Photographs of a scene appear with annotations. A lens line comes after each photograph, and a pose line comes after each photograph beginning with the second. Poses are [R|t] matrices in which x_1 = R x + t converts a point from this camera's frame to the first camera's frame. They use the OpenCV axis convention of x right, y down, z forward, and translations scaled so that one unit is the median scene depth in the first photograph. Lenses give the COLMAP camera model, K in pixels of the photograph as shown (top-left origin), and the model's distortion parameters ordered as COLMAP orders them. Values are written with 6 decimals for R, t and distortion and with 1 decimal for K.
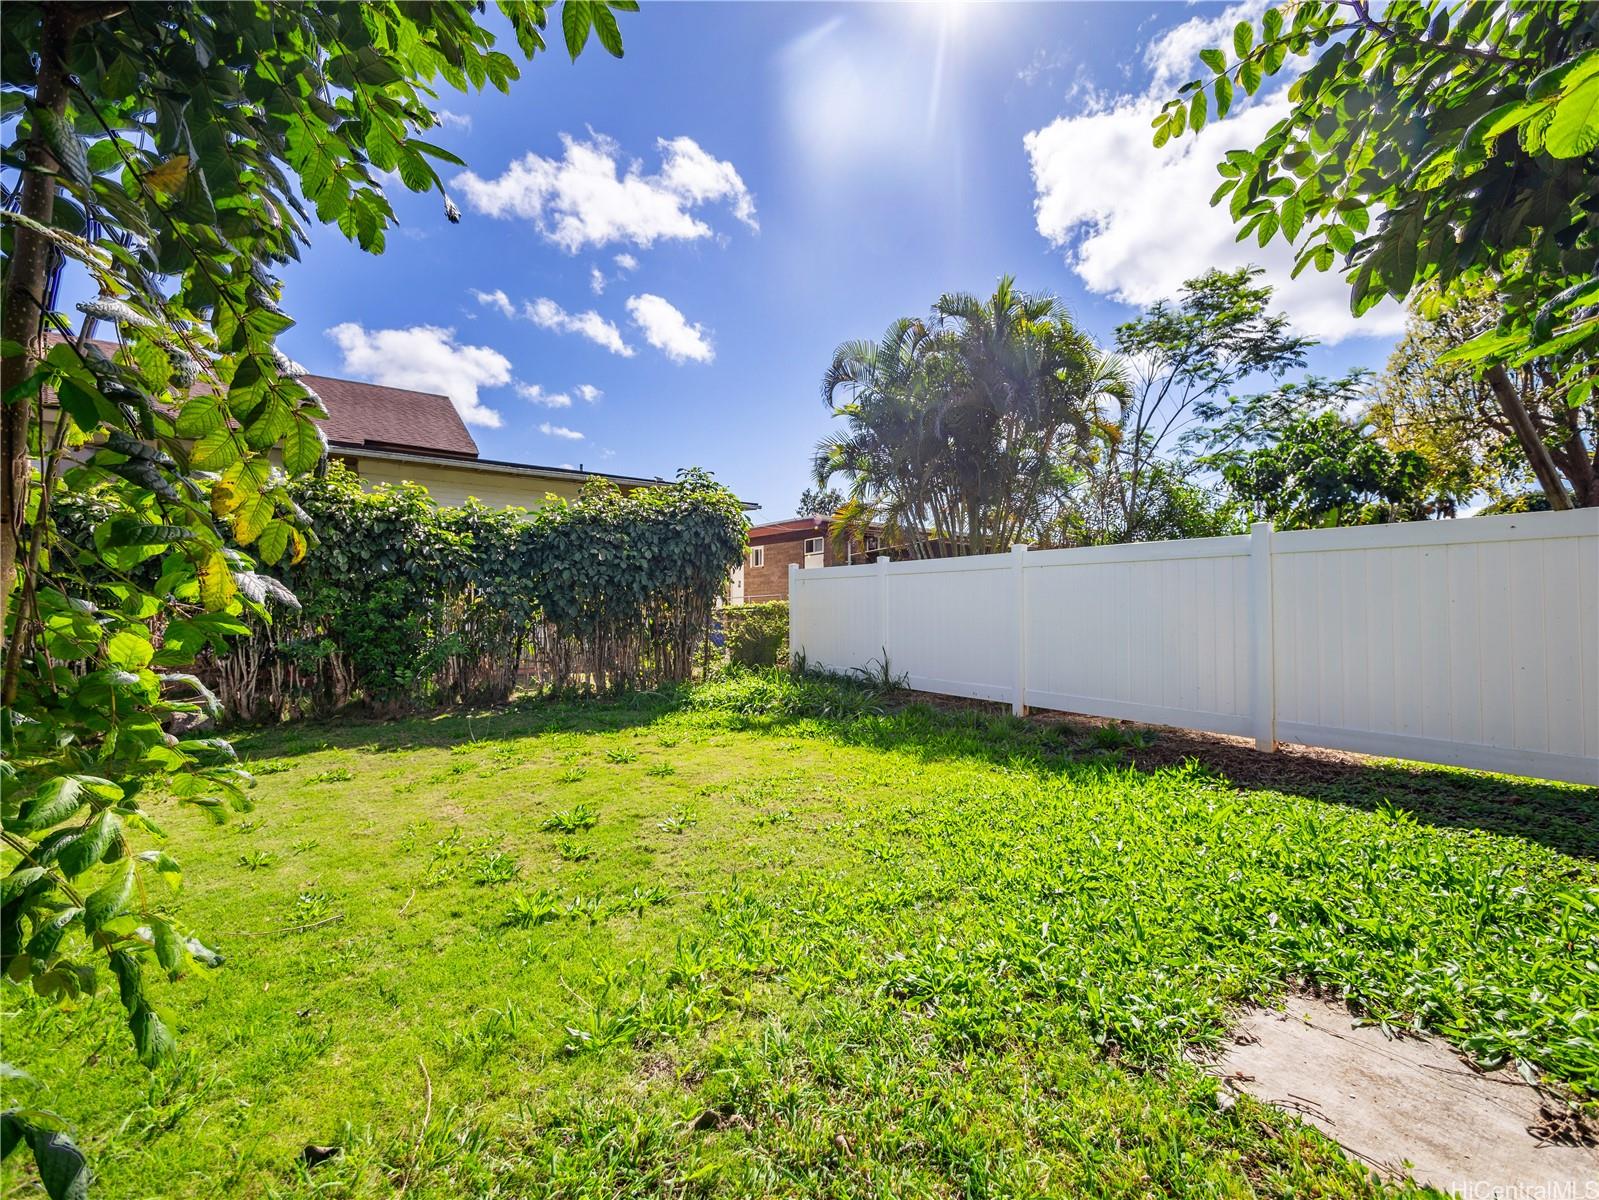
lens RADIAL K [[660.6, 0, 765.8], [0, 660.6, 598.7], [0, 0, 1]] dist [-0.012059, 0.000585]
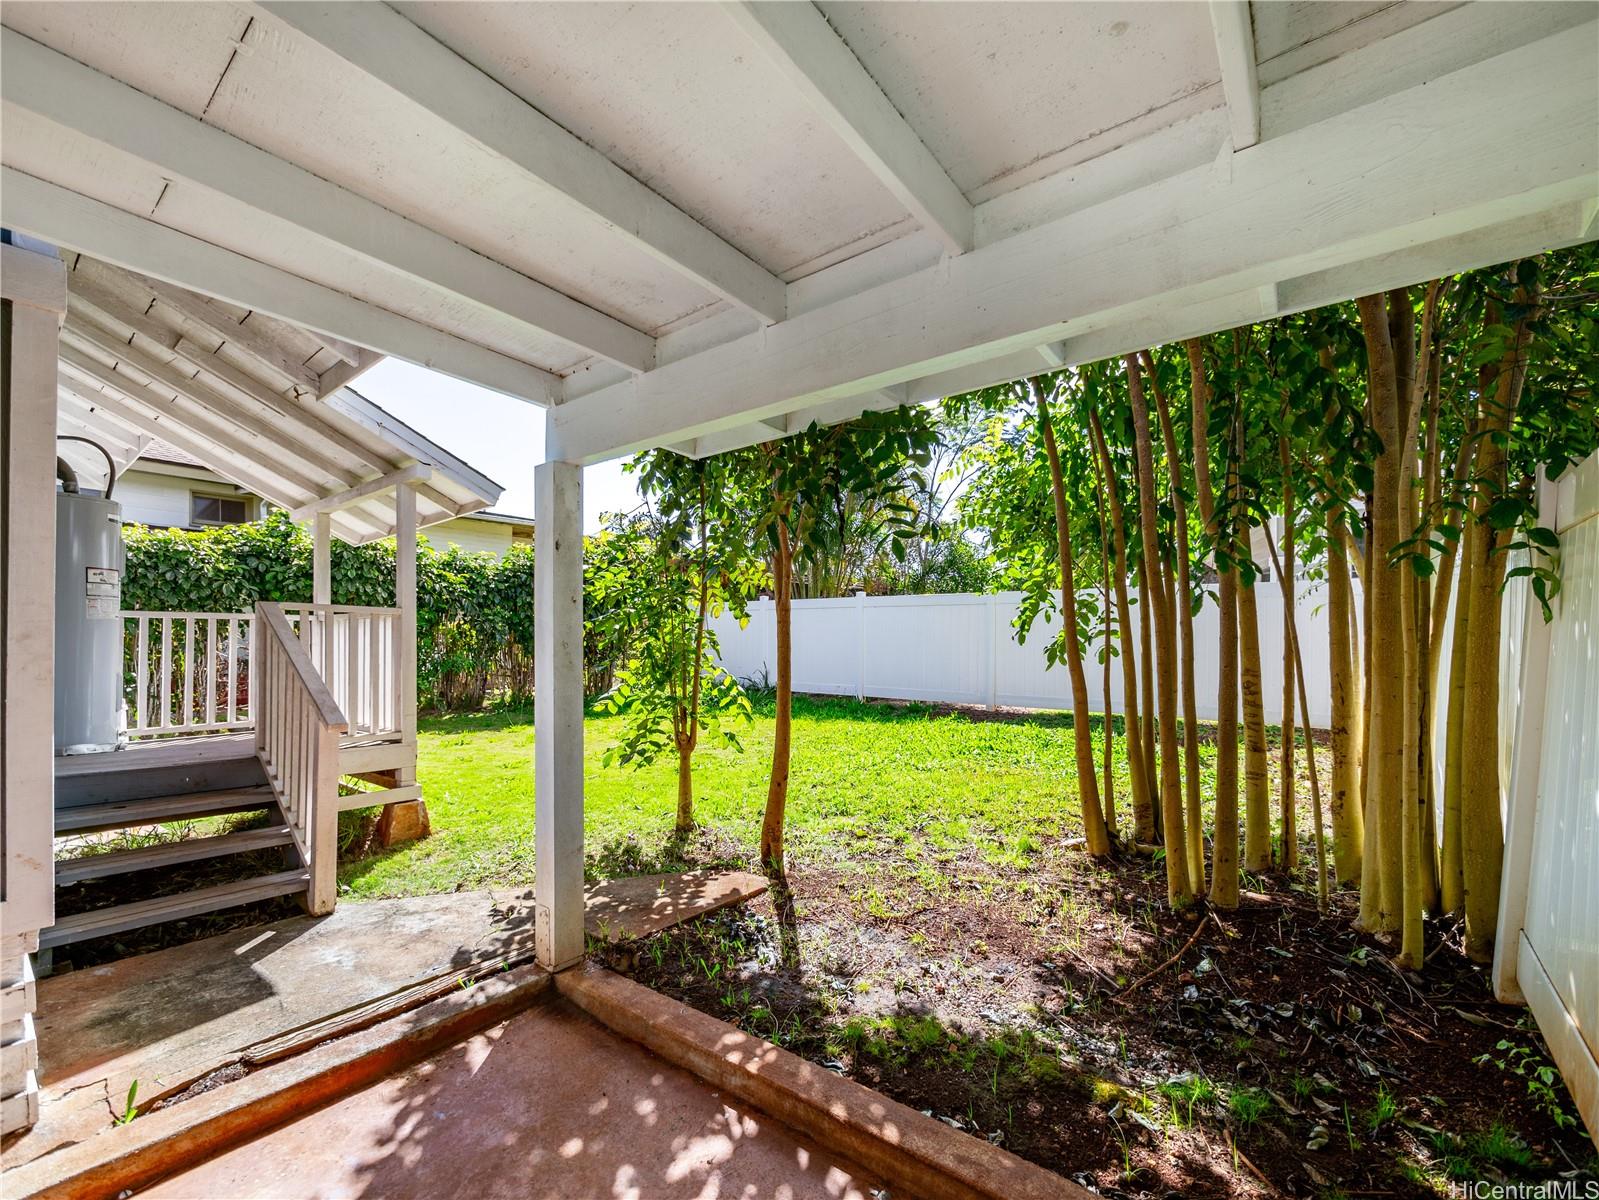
lens RADIAL K [[660.6, 0, 773.7], [0, 660.6, 639.5], [0, 0, 1]] dist [-0.012059, 0.000585]
pose [[0.959960, 0.000169, 0.280136, -0.178024], [-0.005962, 0.999786, 0.019826, -0.001280], [-0.280073, -0.020702, 0.959756, -0.312602]]
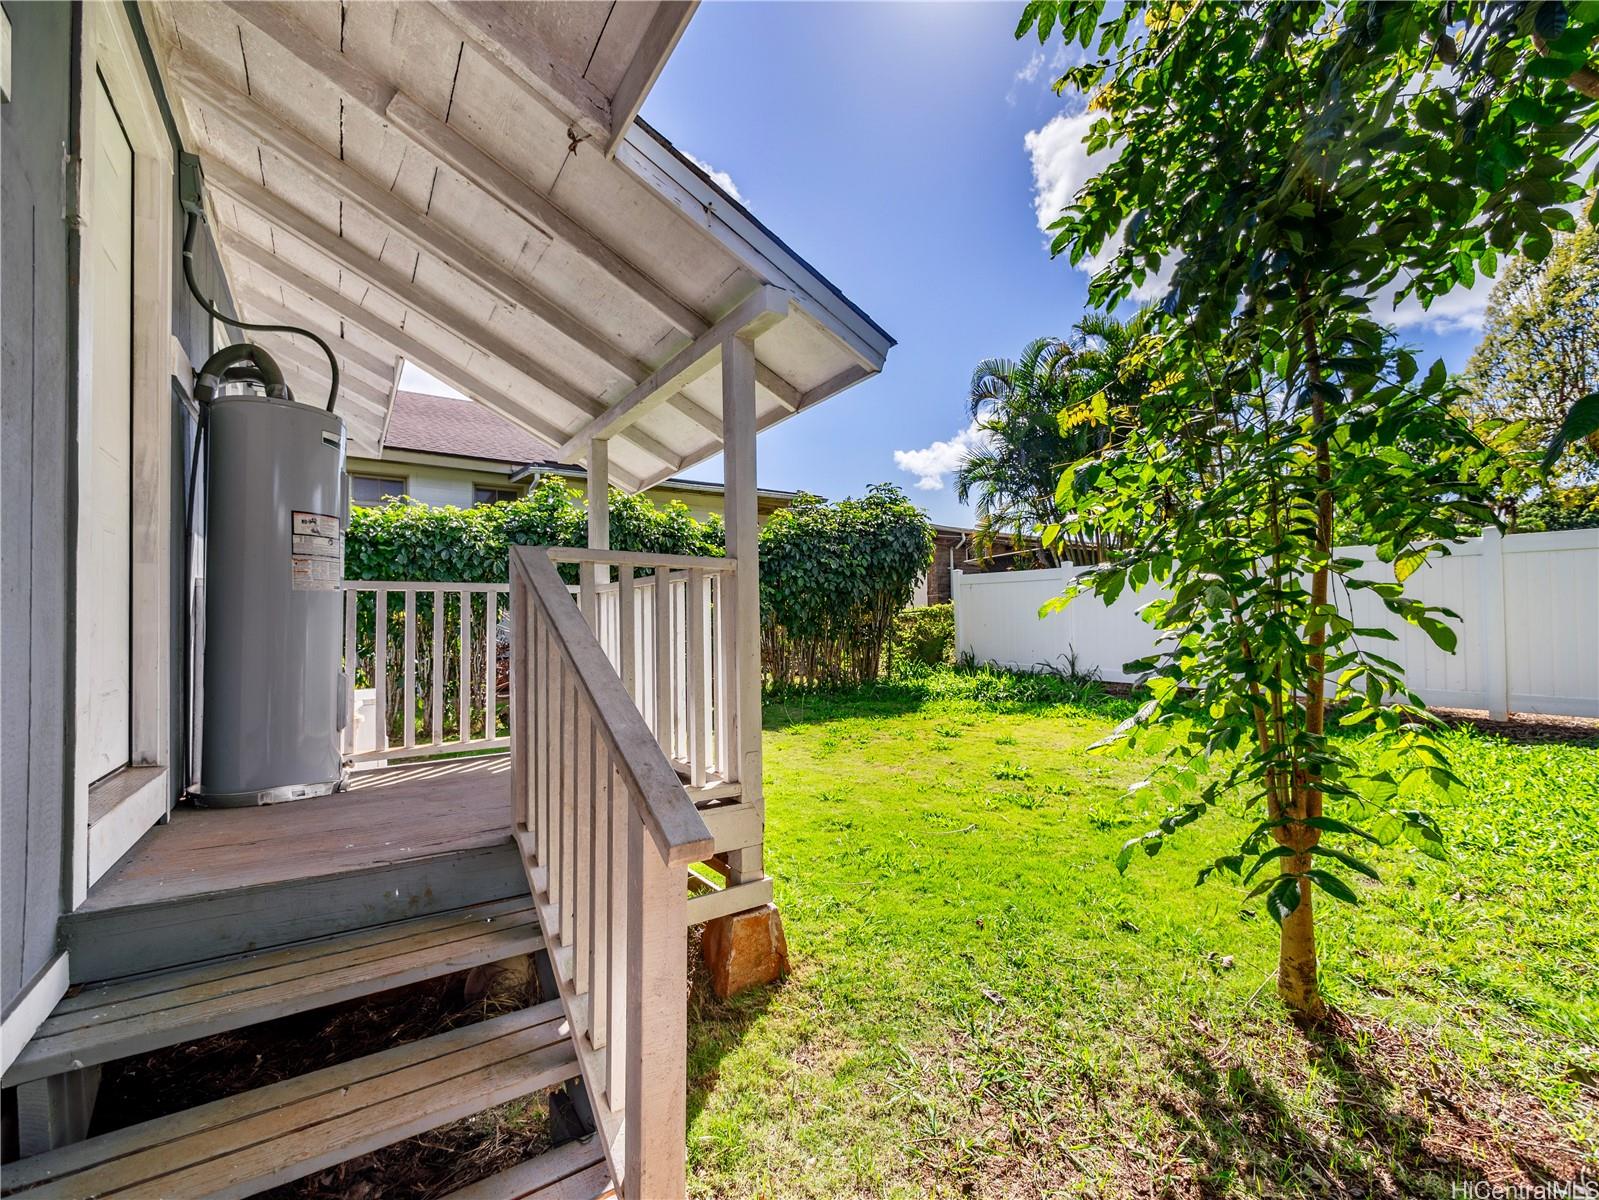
lens RADIAL K [[660.6, 0, 786.6], [0, 660.6, 614.3], [0, 0, 1]] dist [-0.012059, 0.000585]
pose [[0.999814, -0.014202, -0.013047, -0.259424], [0.014343, 0.999839, 0.010765, 0.005090], [0.012892, -0.010951, 0.999857, -0.098846]]
